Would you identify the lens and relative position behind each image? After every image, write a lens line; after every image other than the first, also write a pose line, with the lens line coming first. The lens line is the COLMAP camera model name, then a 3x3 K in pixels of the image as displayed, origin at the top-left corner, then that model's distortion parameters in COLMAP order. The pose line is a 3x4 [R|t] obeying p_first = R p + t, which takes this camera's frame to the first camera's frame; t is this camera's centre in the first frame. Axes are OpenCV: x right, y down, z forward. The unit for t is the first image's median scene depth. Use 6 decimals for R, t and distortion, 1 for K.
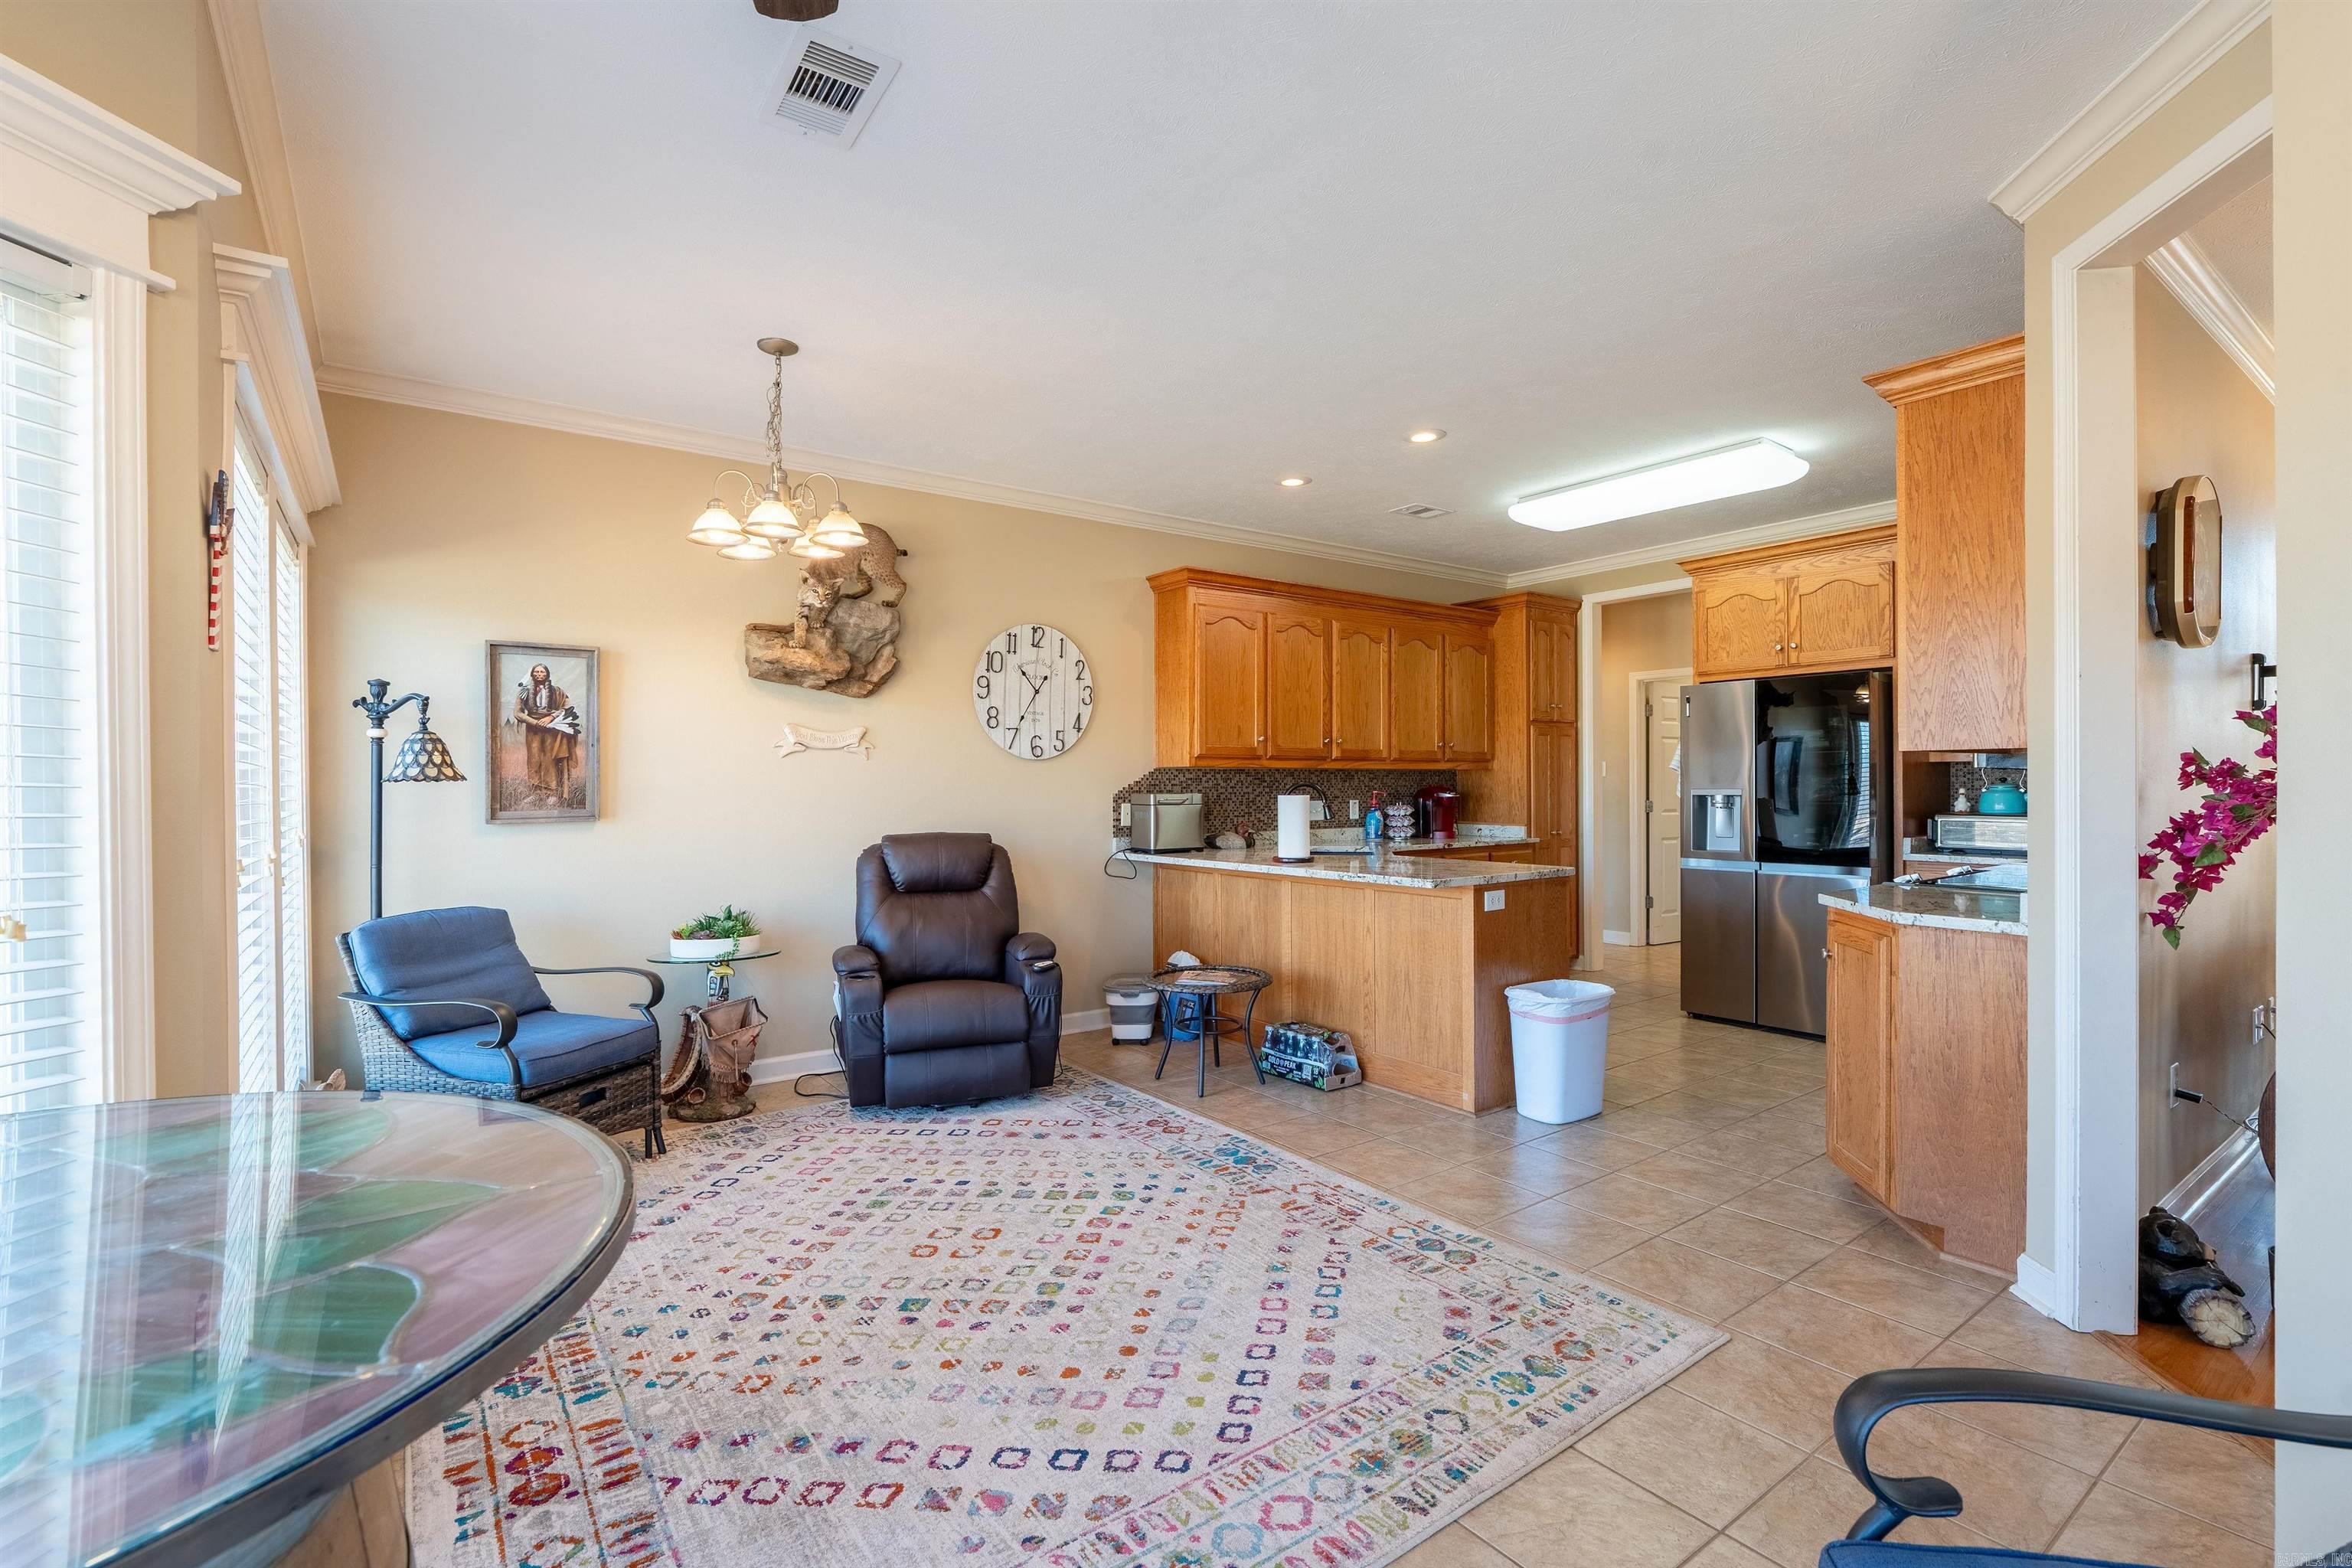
lens RADIAL K [[1052.4, 0, 1173.7], [0, 1052.4, 783.4], [0, 0, 1]] dist [-0.007447, 0.002783]
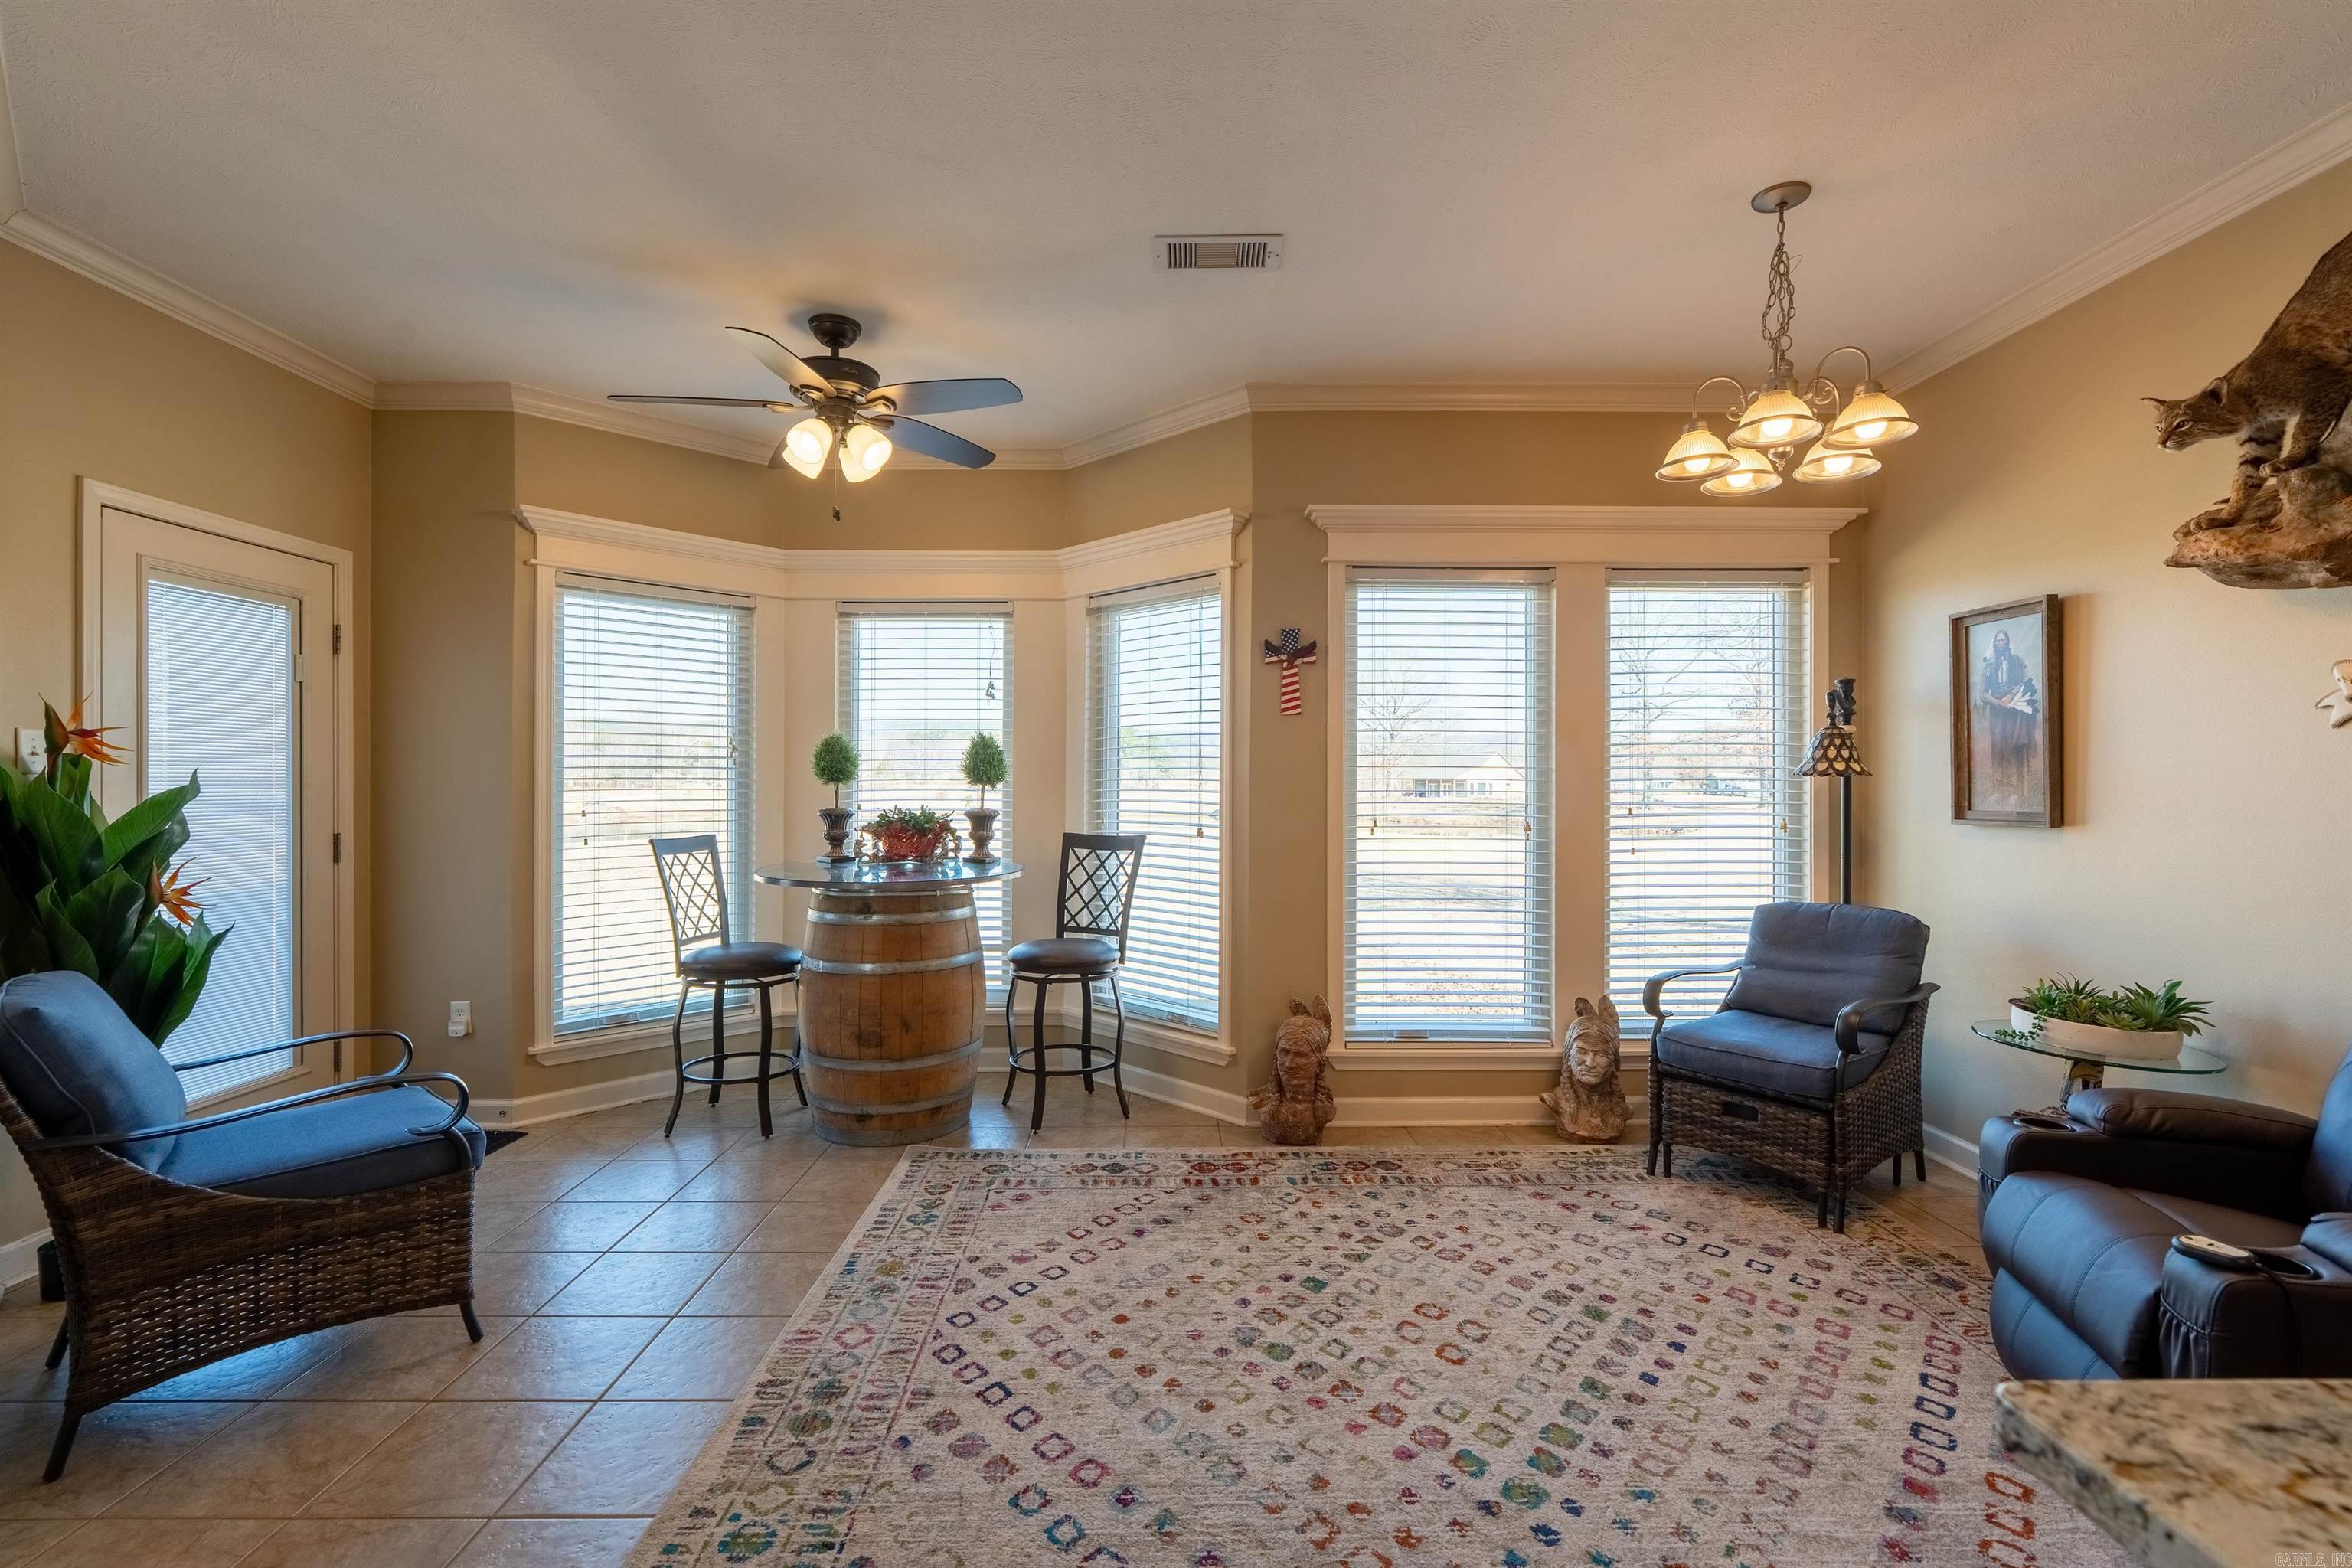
lens RADIAL K [[1052.4, 0, 1166.9], [0, 1052.4, 783.3], [0, 0, 1]] dist [-0.007447, 0.002783]
pose [[-0.584697, 0.005733, -0.811231, 0.413561], [0.001663, 0.999981, 0.005868, -0.001382], [0.811250, 0.002082, -0.584696, 0.915460]]
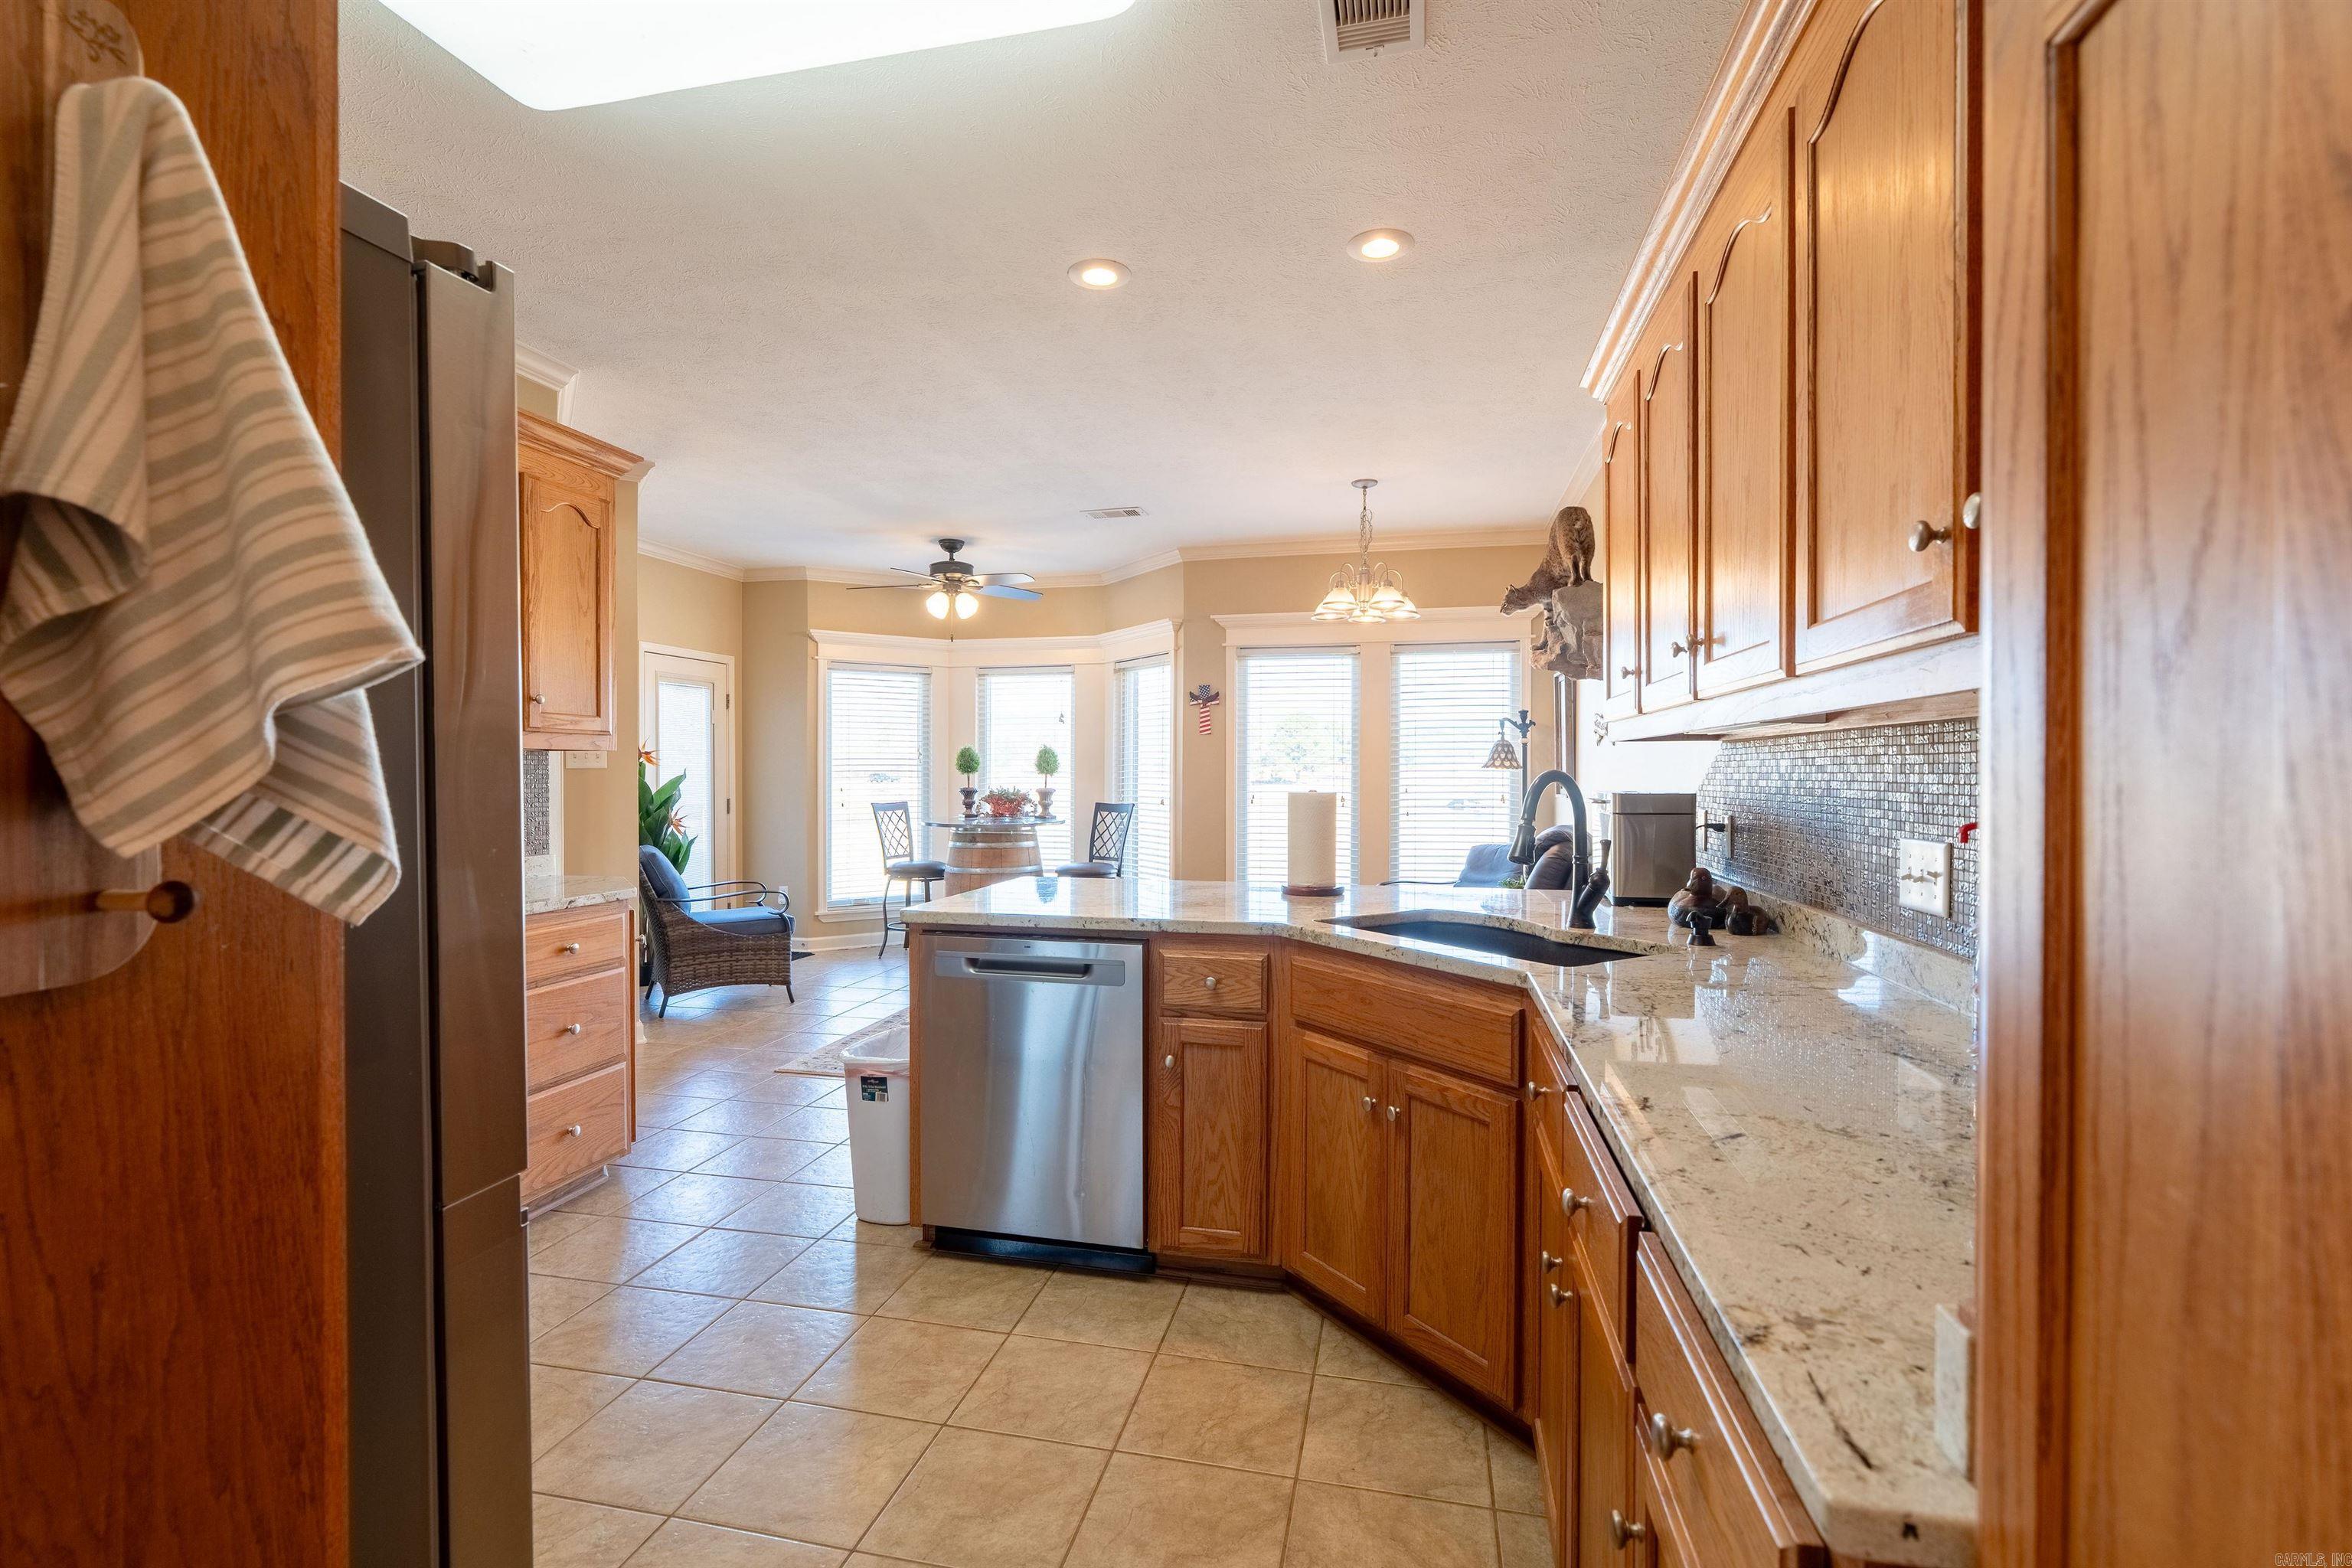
lens RADIAL K [[1052.4, 0, 1168.5], [0, 1052.4, 776.1], [0, 0, 1]] dist [-0.007447, 0.002783]
pose [[-0.755509, 0.008640, -0.655081, 0.764066], [0.004336, 0.999957, 0.008188, -0.005762], [0.655123, 0.003346, -0.755514, 1.804350]]
